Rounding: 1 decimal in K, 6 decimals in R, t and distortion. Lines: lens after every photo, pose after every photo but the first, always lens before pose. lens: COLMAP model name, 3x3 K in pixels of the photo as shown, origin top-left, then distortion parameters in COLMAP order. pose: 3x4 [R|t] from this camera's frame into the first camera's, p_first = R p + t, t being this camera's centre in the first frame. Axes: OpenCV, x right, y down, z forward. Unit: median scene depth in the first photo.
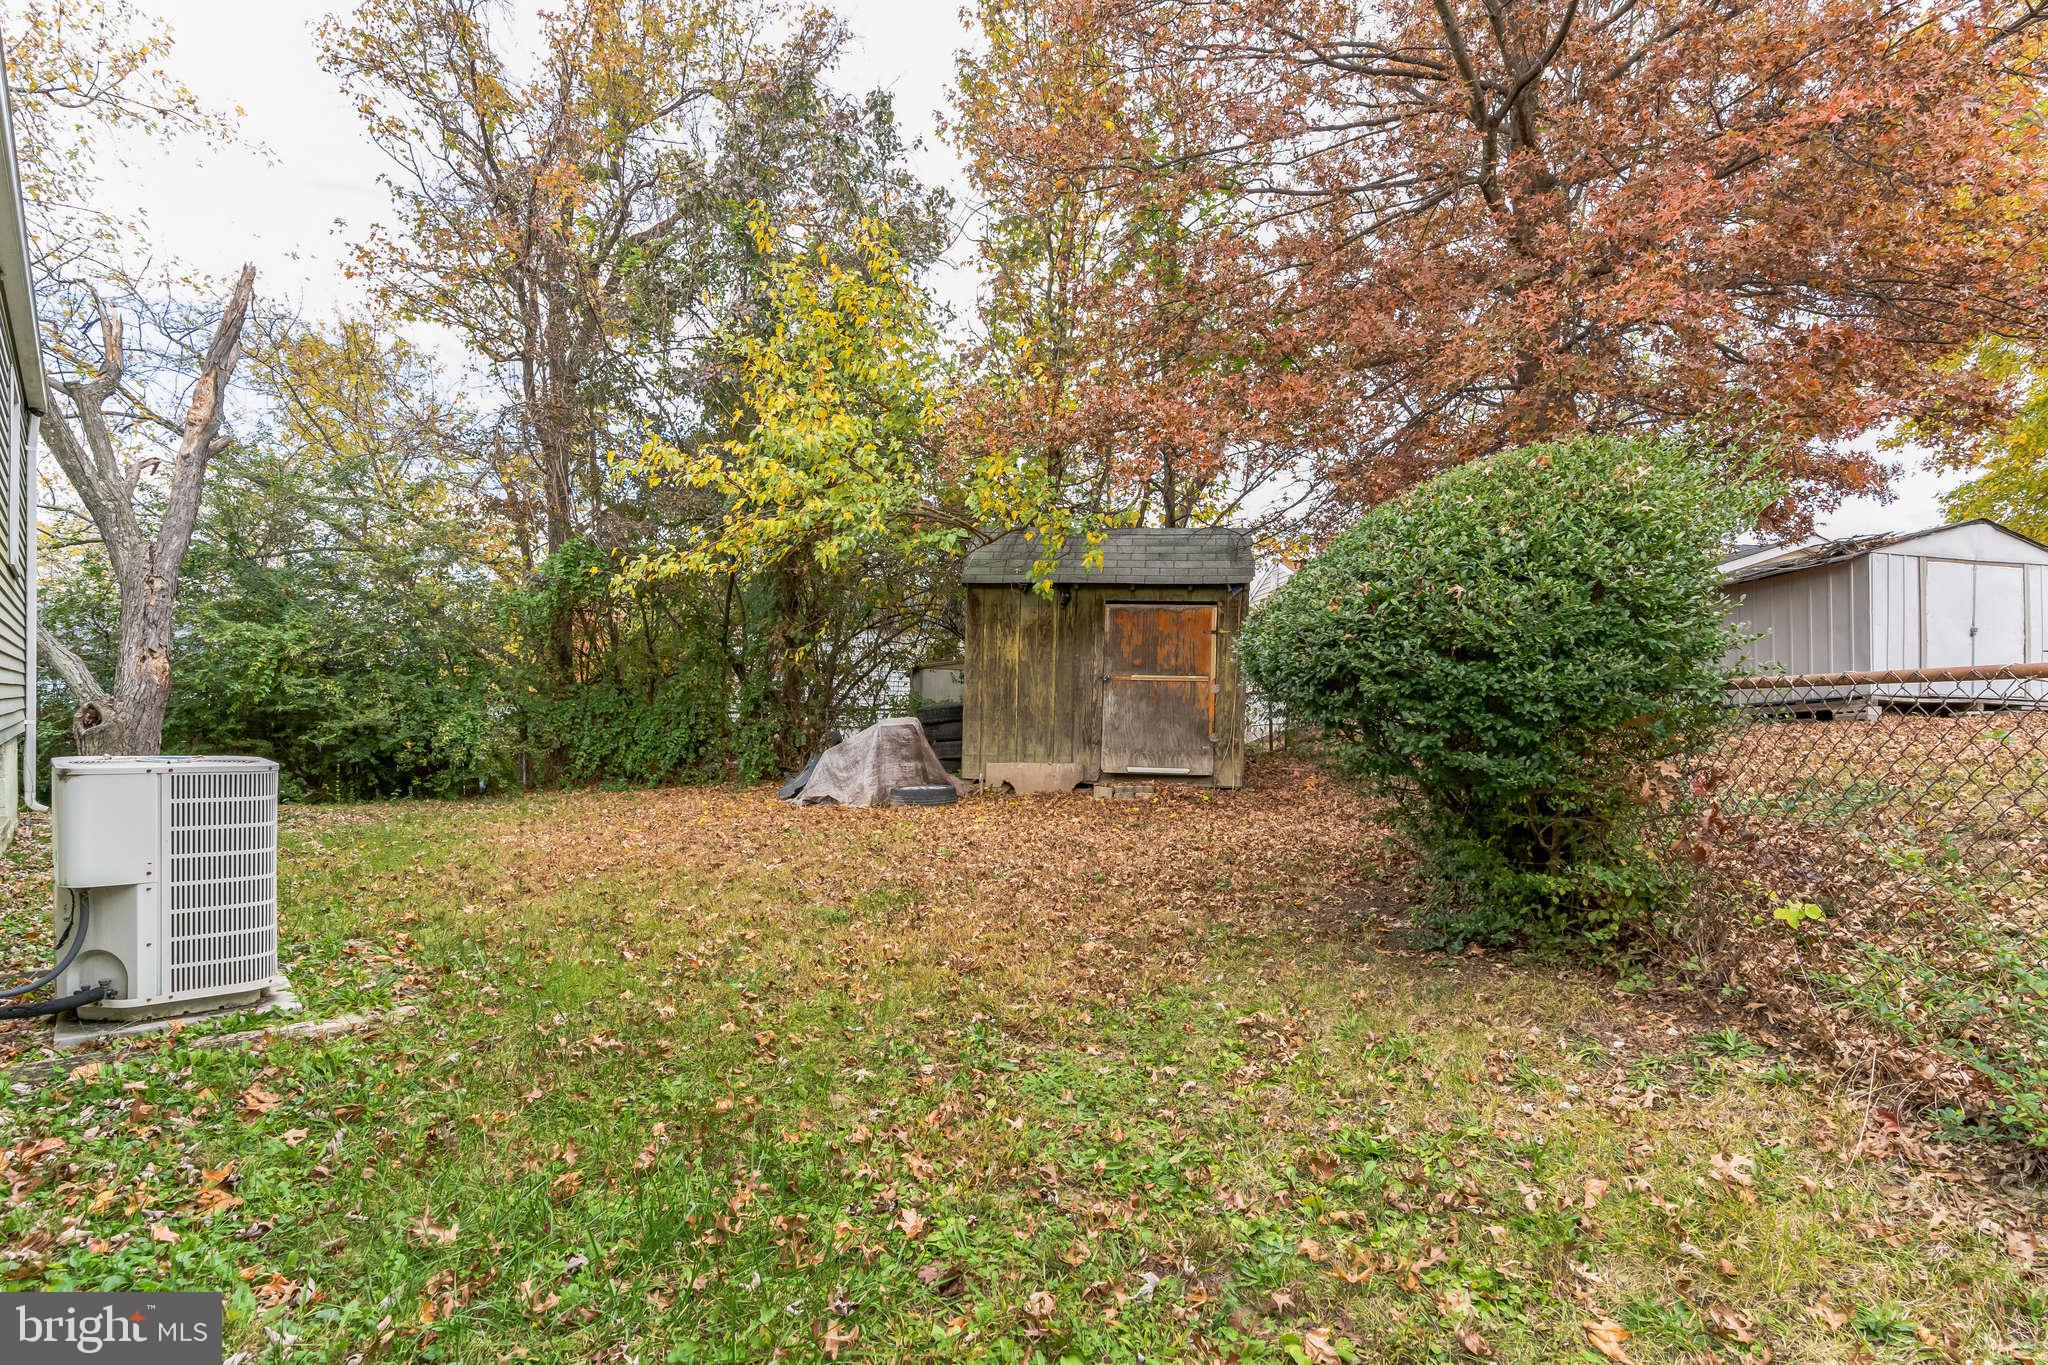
lens RADIAL K [[952.0, 0, 1024.2], [0, 952.0, 682.2], [0, 0, 1]] dist [-0.000399, -0.000069]
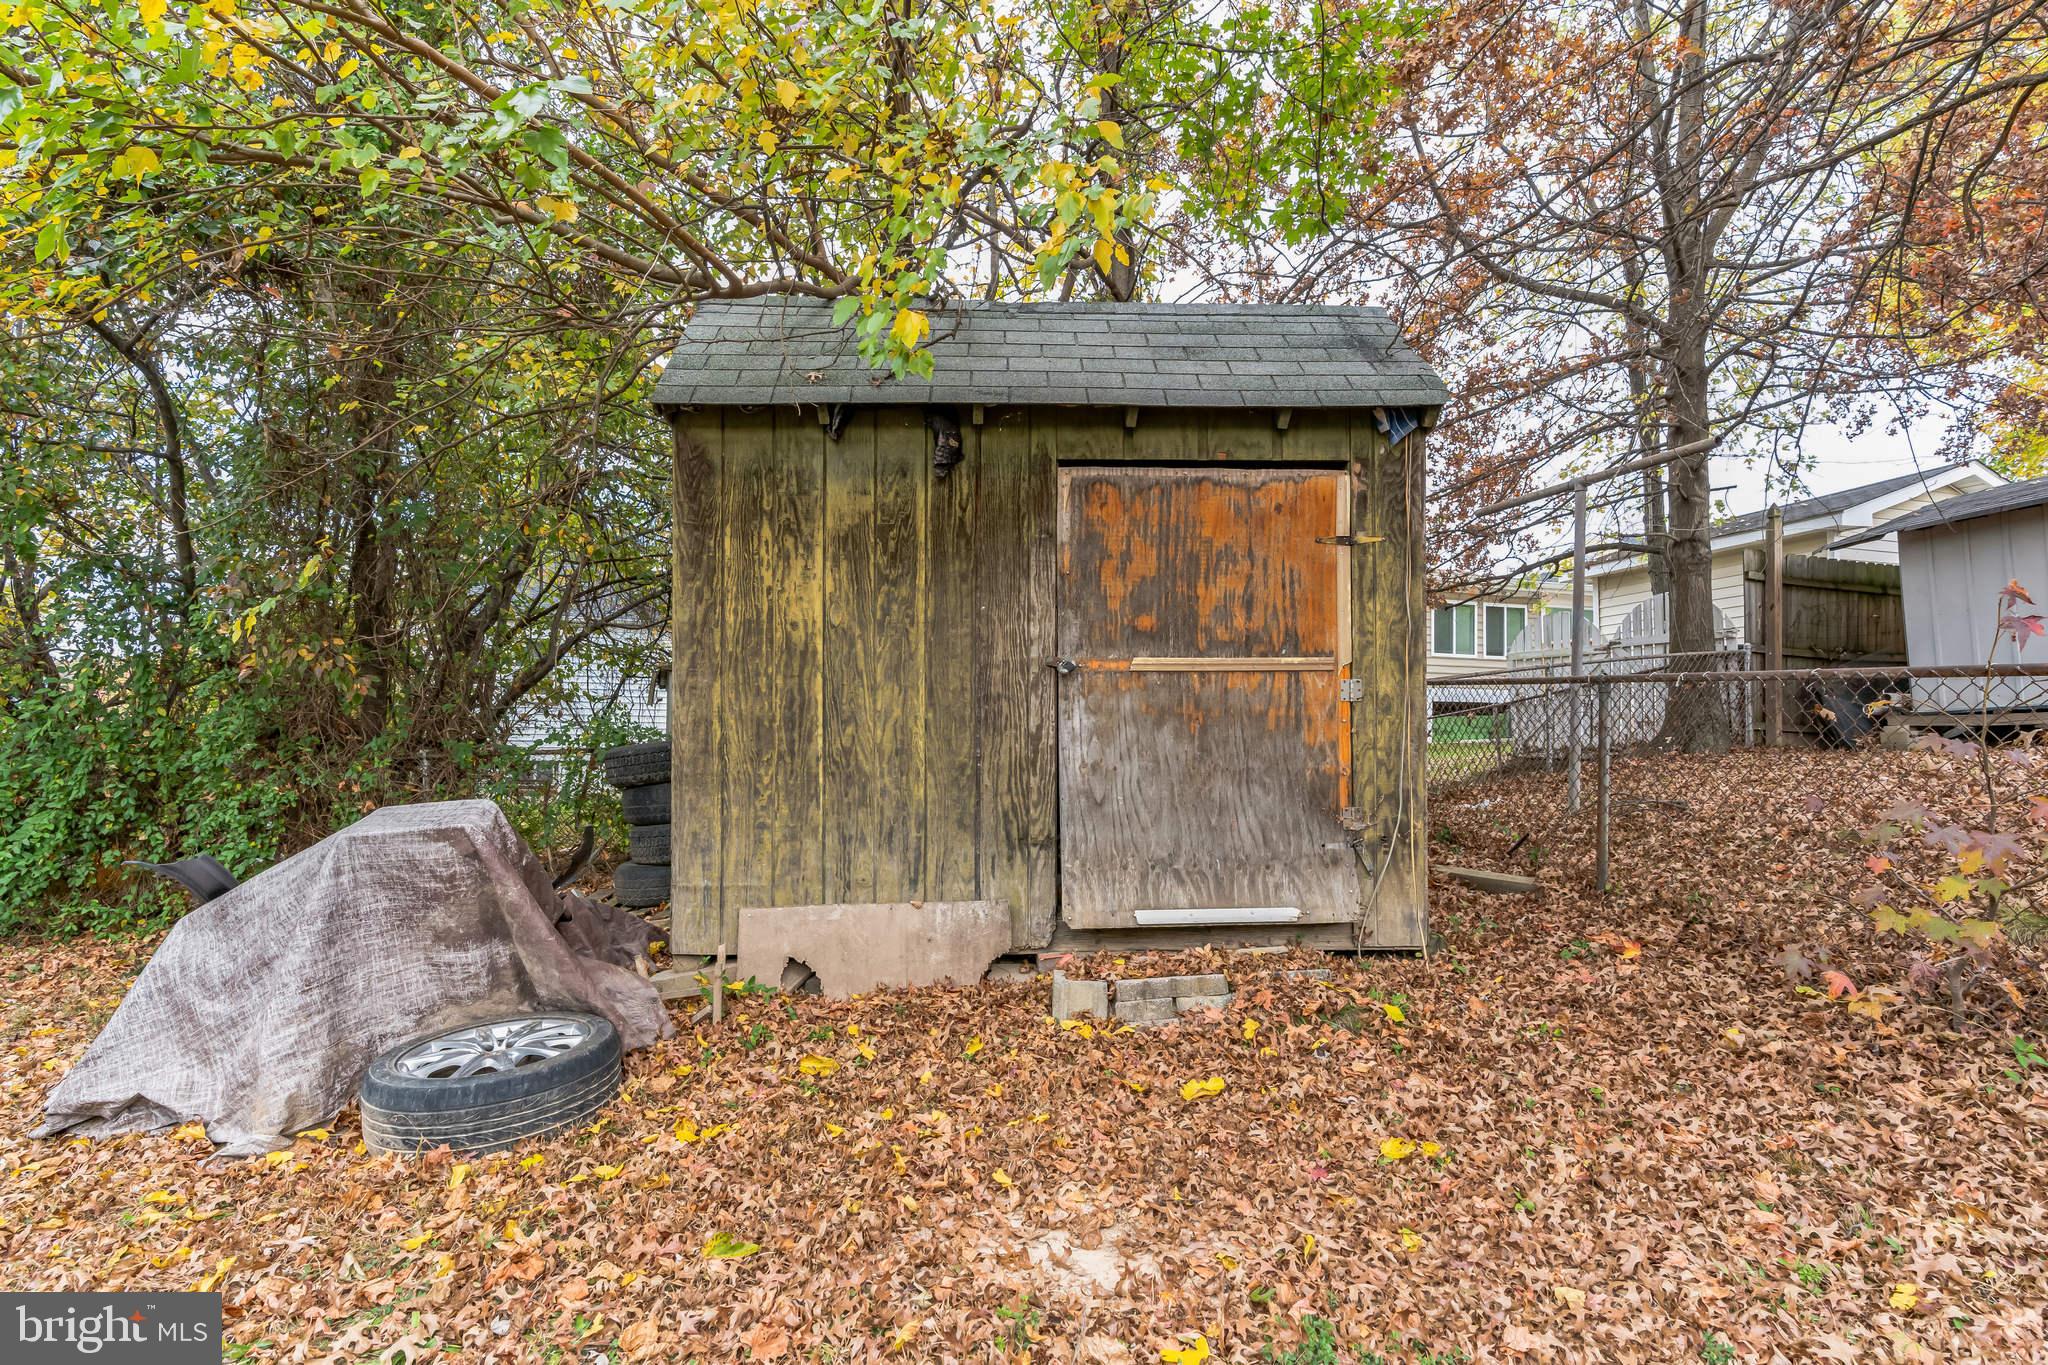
lens RADIAL K [[952.0, 0, 1017.7], [0, 952.0, 694.6], [0, 0, 1]] dist [-0.000399, -0.000069]
pose [[0.983937, -0.023052, 0.177023, 0.002288], [0.022724, 0.999734, 0.003879, 0.004693], [-0.177066, 0.000206, 0.984199, 0.643009]]
